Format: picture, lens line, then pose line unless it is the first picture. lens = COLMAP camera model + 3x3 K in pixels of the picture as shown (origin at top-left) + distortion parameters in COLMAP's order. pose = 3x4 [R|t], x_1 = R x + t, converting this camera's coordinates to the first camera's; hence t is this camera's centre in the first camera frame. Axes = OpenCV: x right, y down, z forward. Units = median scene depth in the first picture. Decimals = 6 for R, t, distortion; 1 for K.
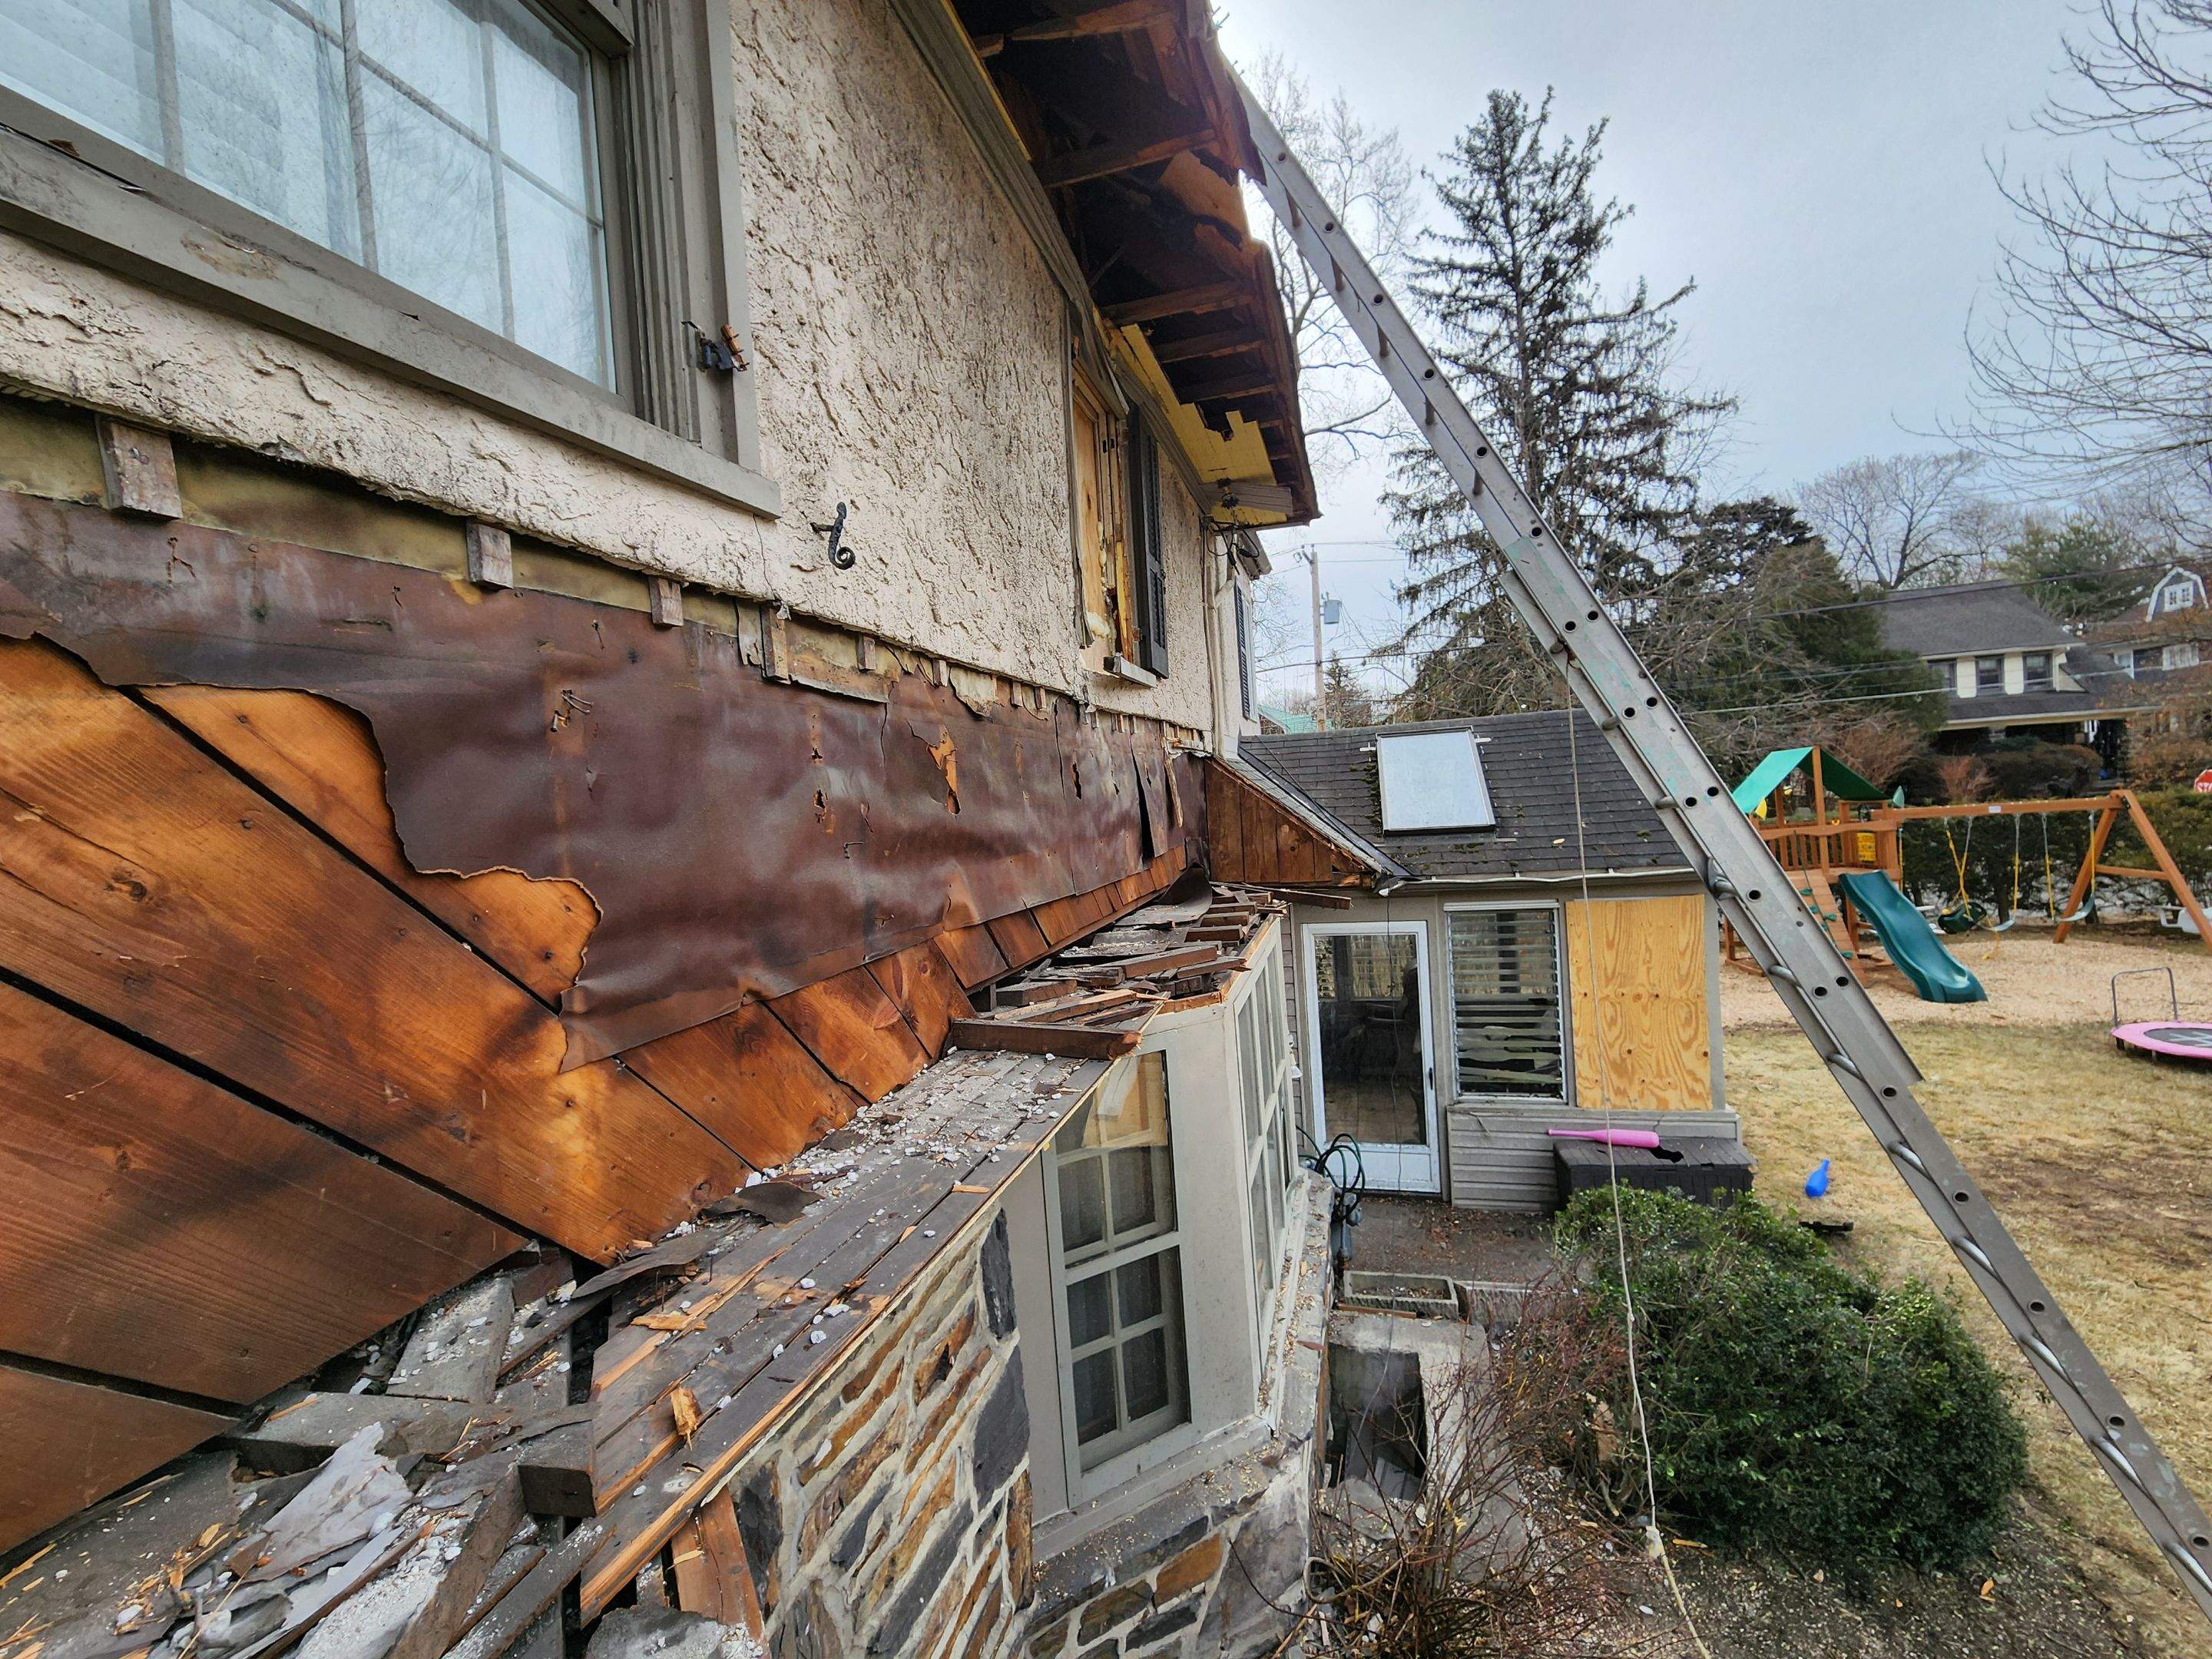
lens RADIAL K [[908.8, 0, 1110.1], [0, 908.8, 827.9], [0, 0, 1]] dist [0.000465, -0.000460]
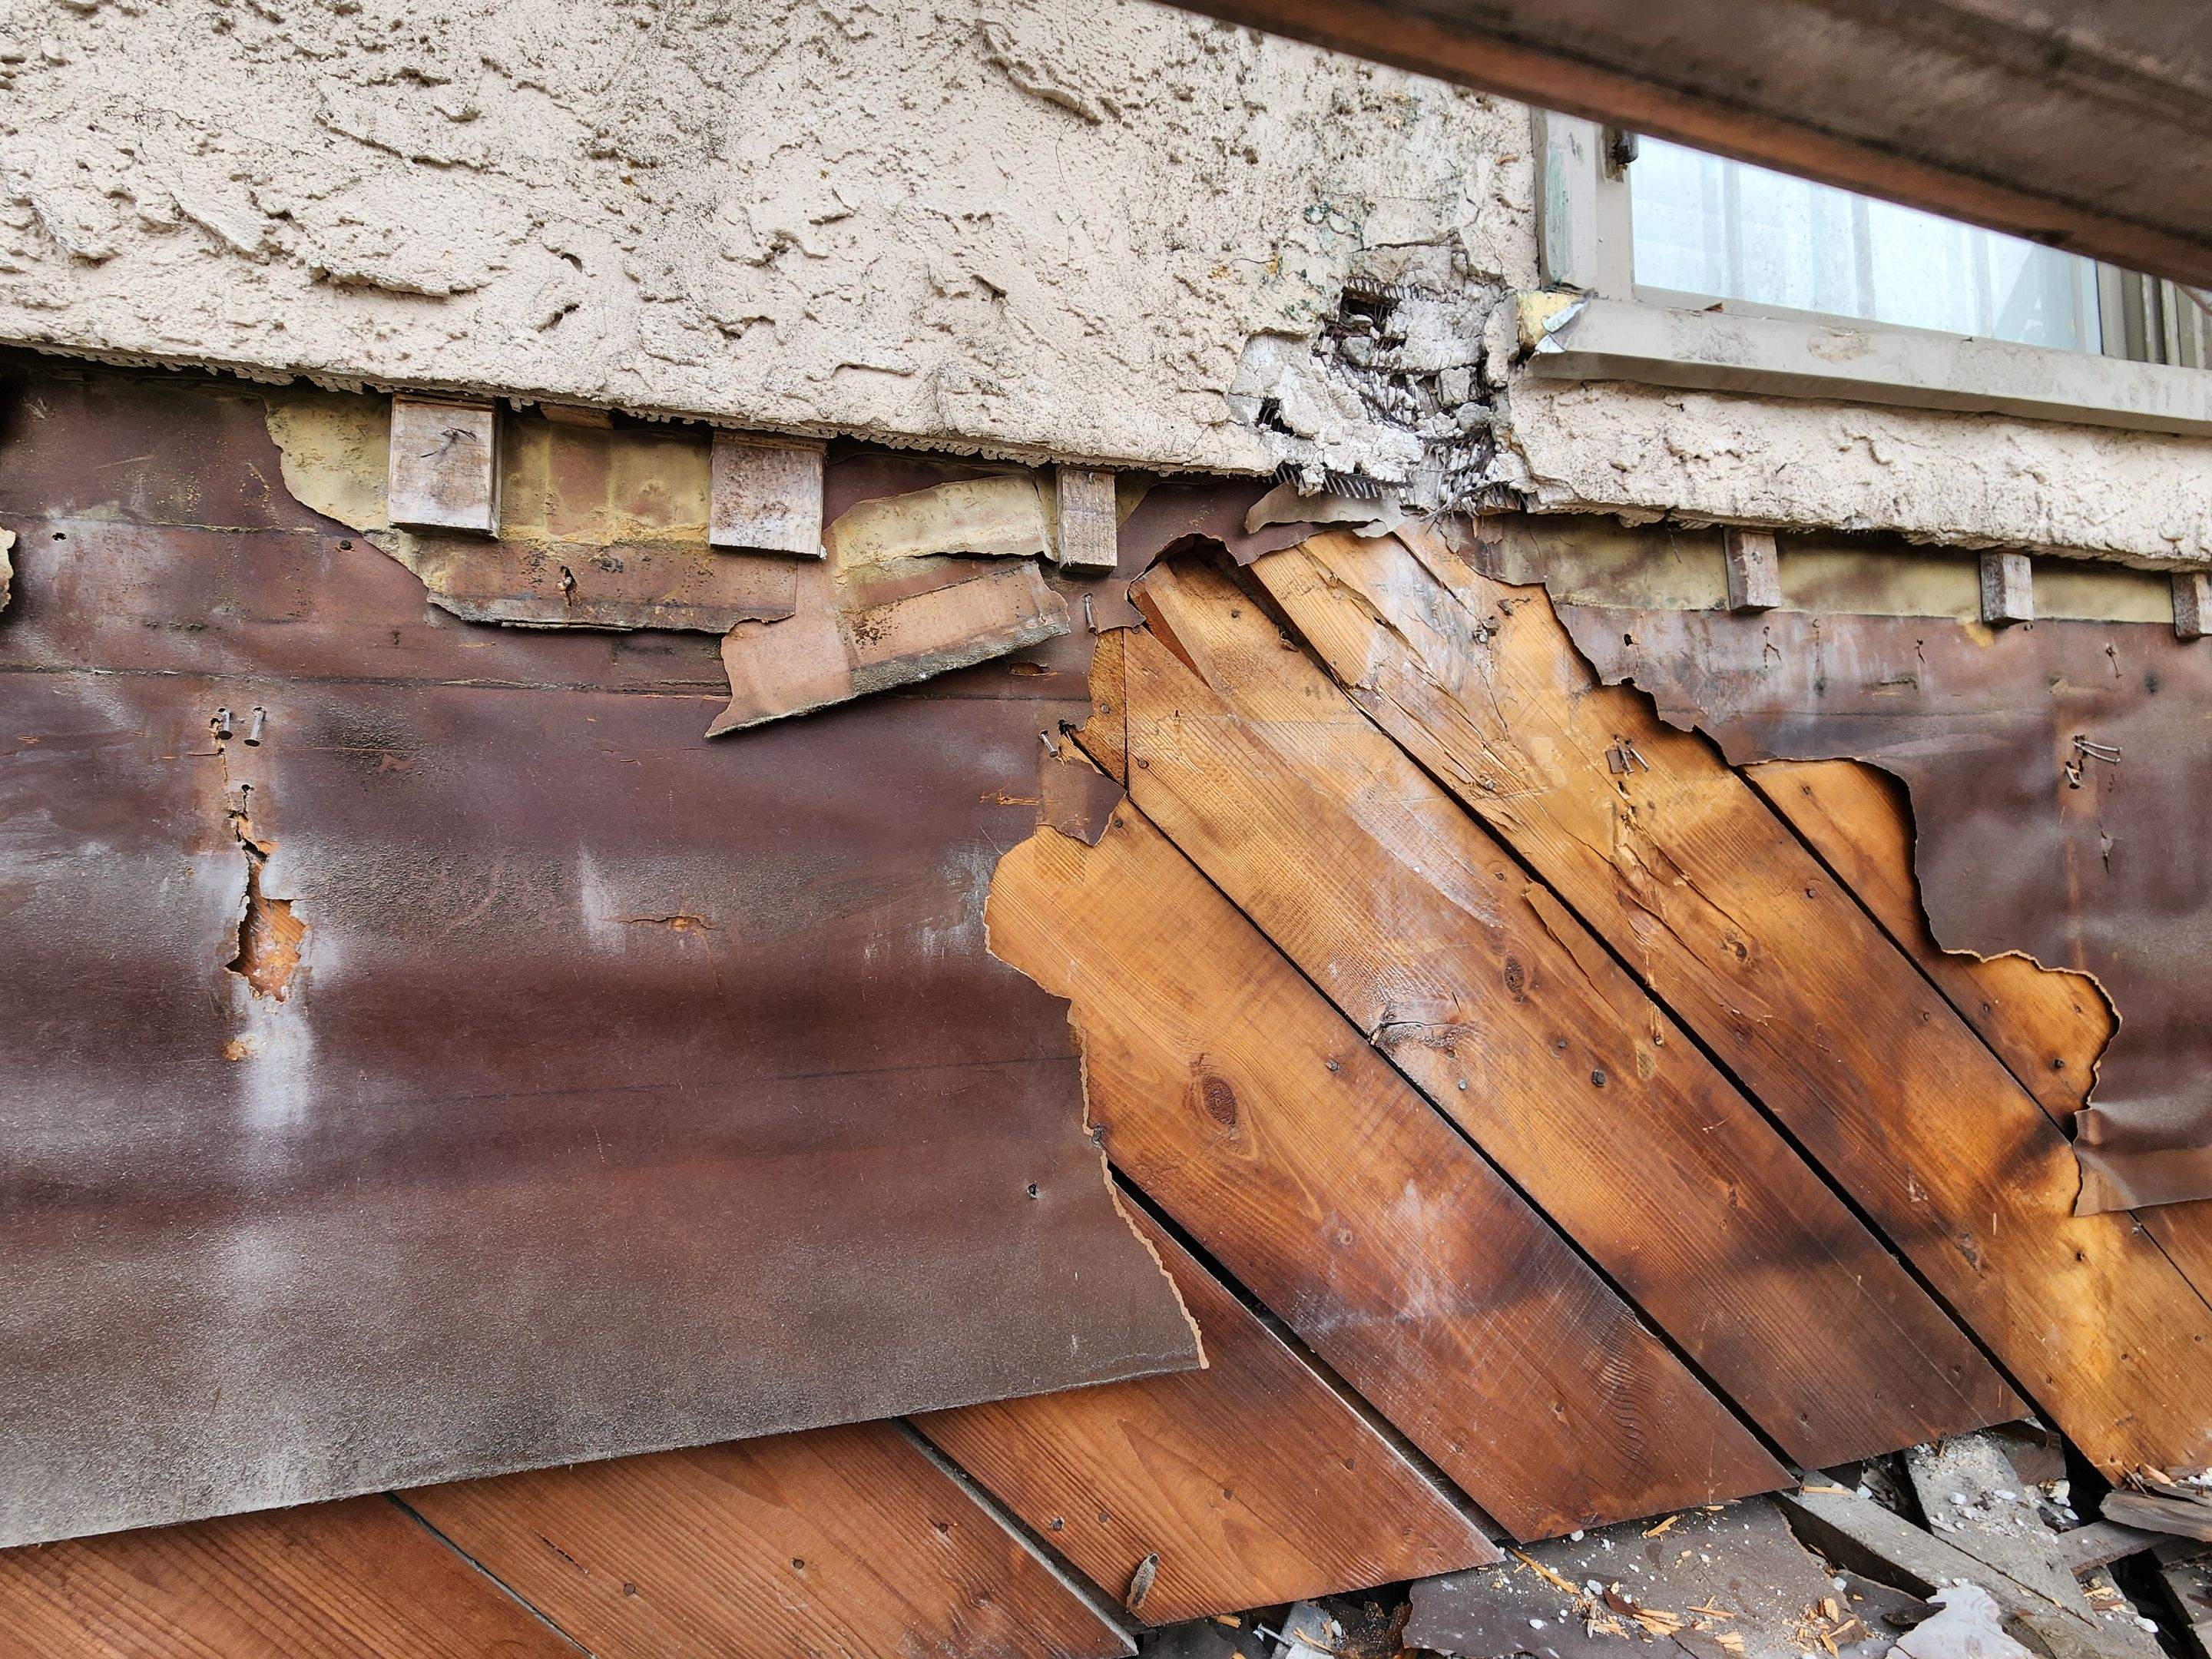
lens RADIAL K [[904.0, 0, 1106.0], [0, 904.0, 829.5], [0, 0, 1]] dist [-0.001851, 0.000406]
pose [[0.491121, 0.010804, -0.871025, -0.225270], [-0.046047, 0.998847, -0.013574, -0.012504], [0.869874, 0.046775, 0.491052, -0.095926]]
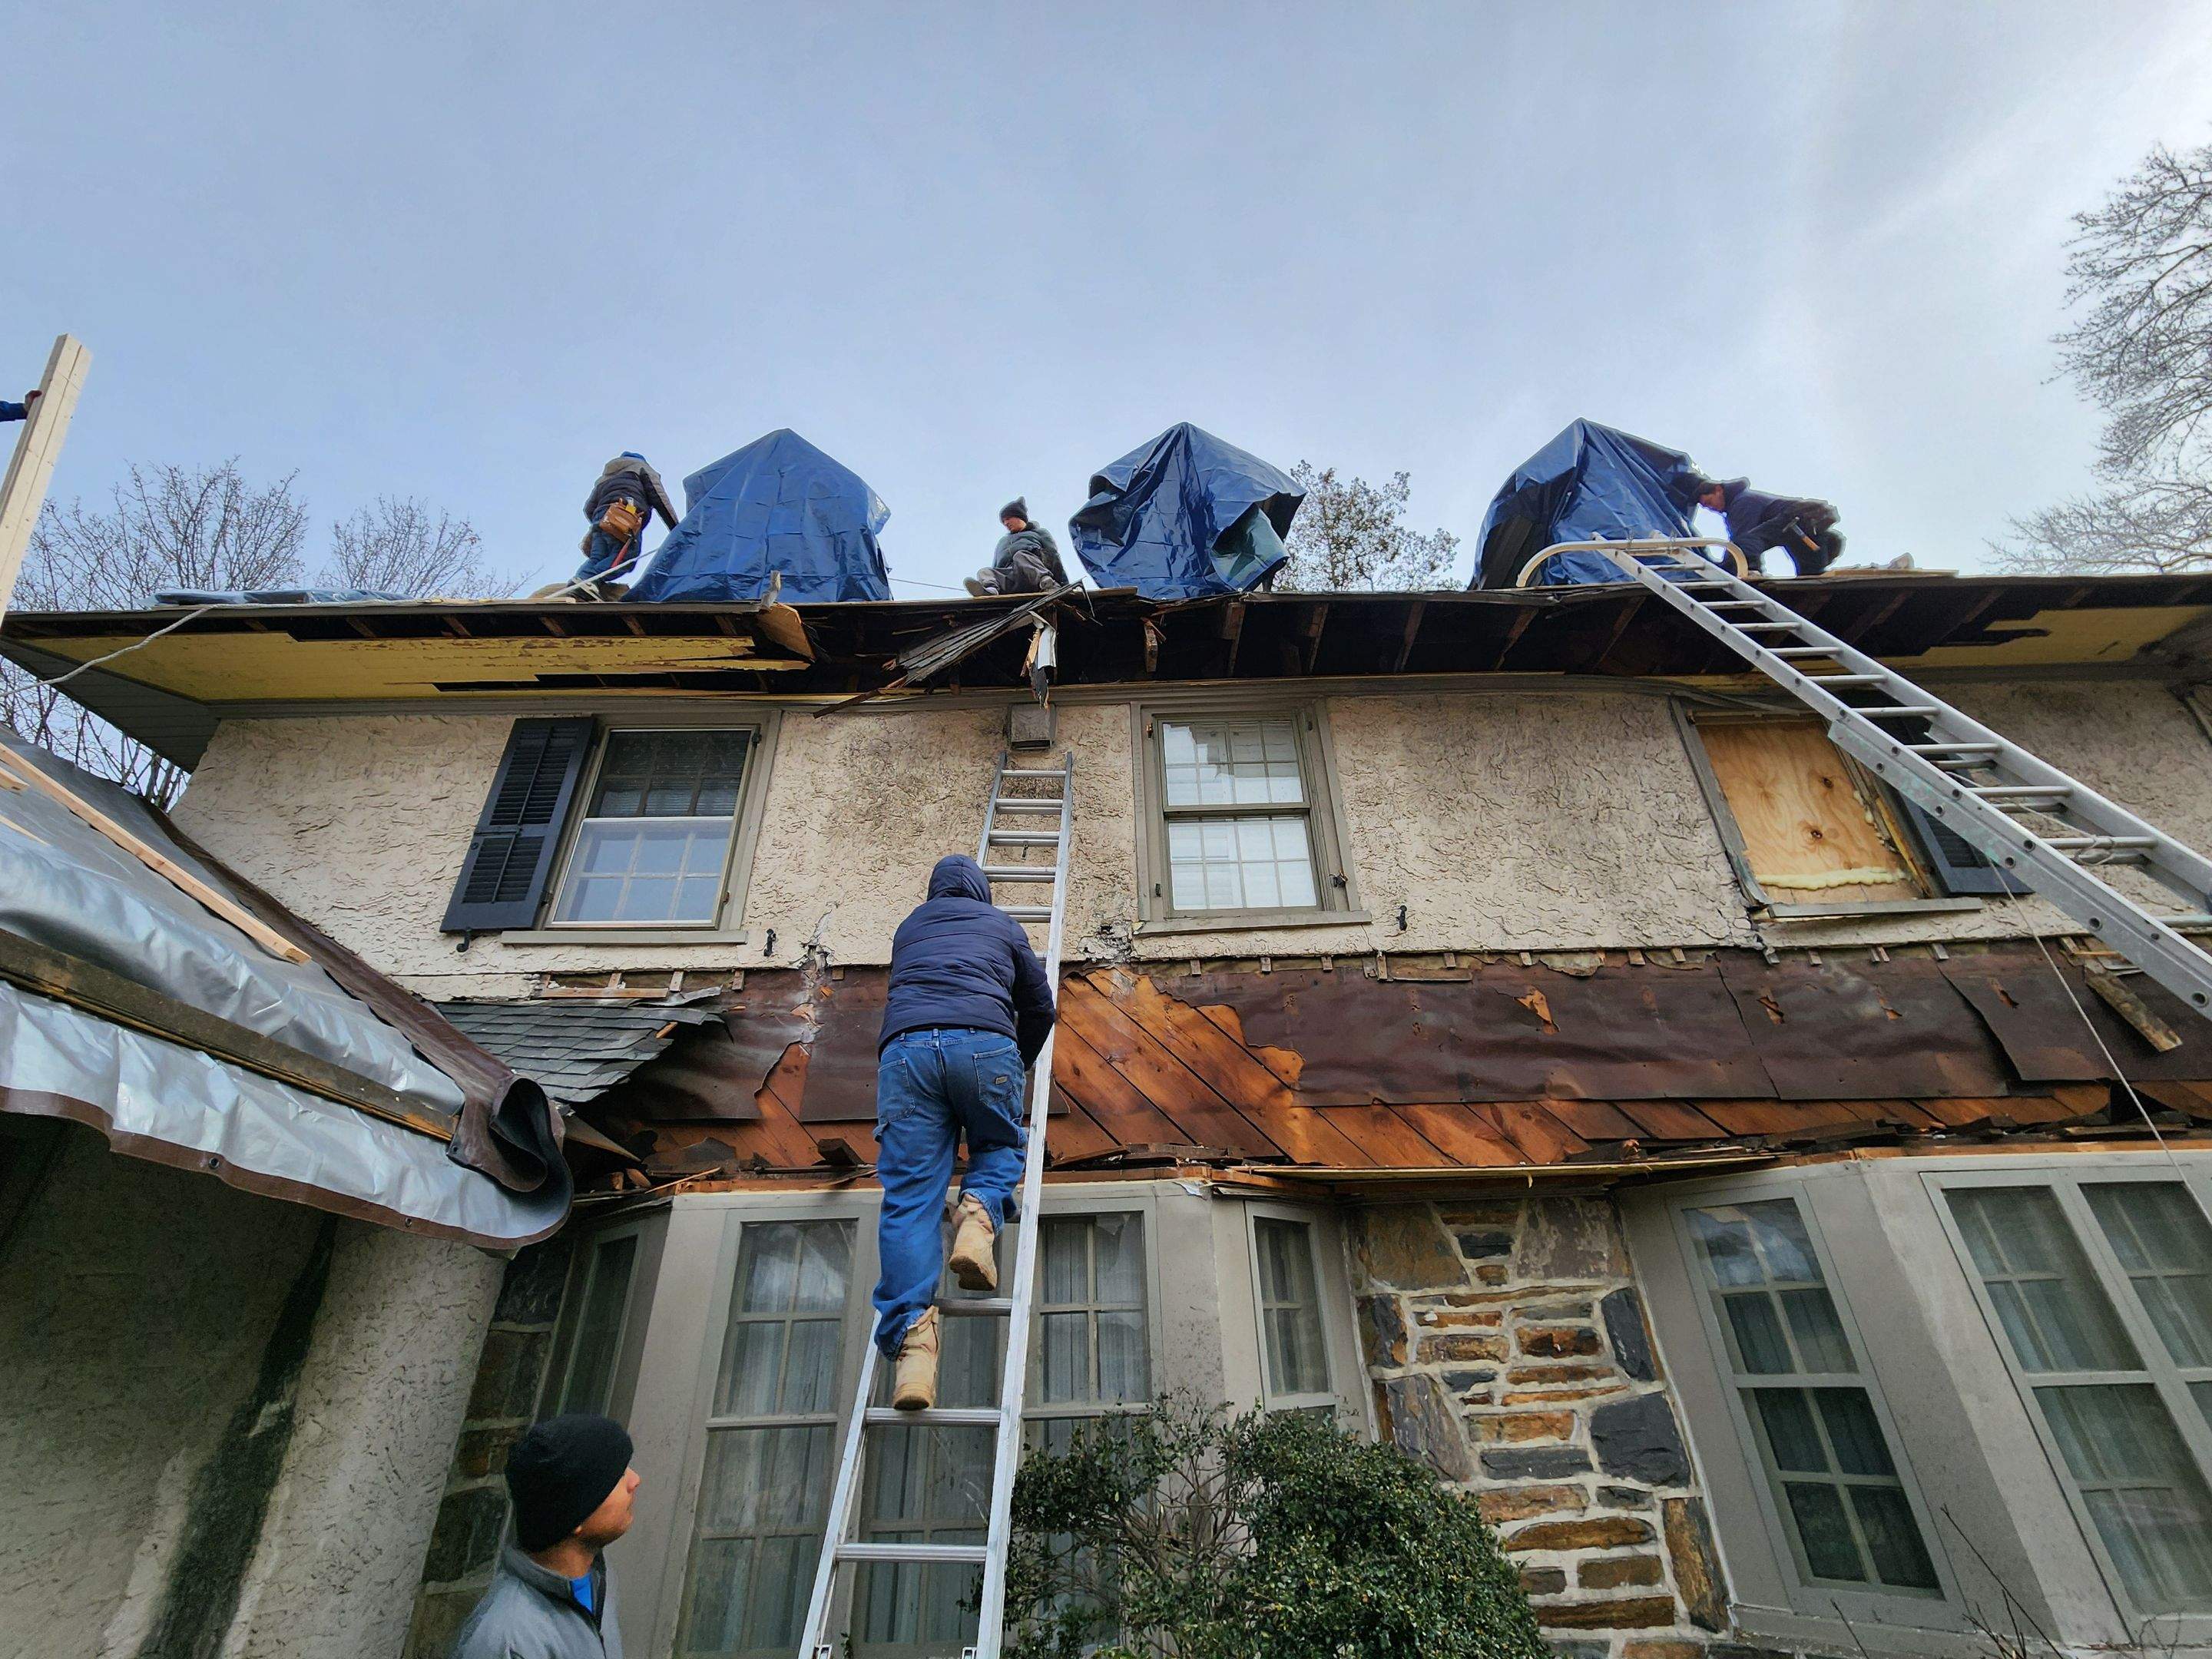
lens RADIAL K [[909.3, 0, 1115.0], [0, 909.3, 832.5], [0, 0, 1]] dist [-0.001373, 0.000237]
pose [[0.278953, -0.423906, -0.861678, 1.696564], [-0.021726, 0.894281, -0.446978, 0.588502], [0.960059, 0.143407, 0.240253, -0.384094]]
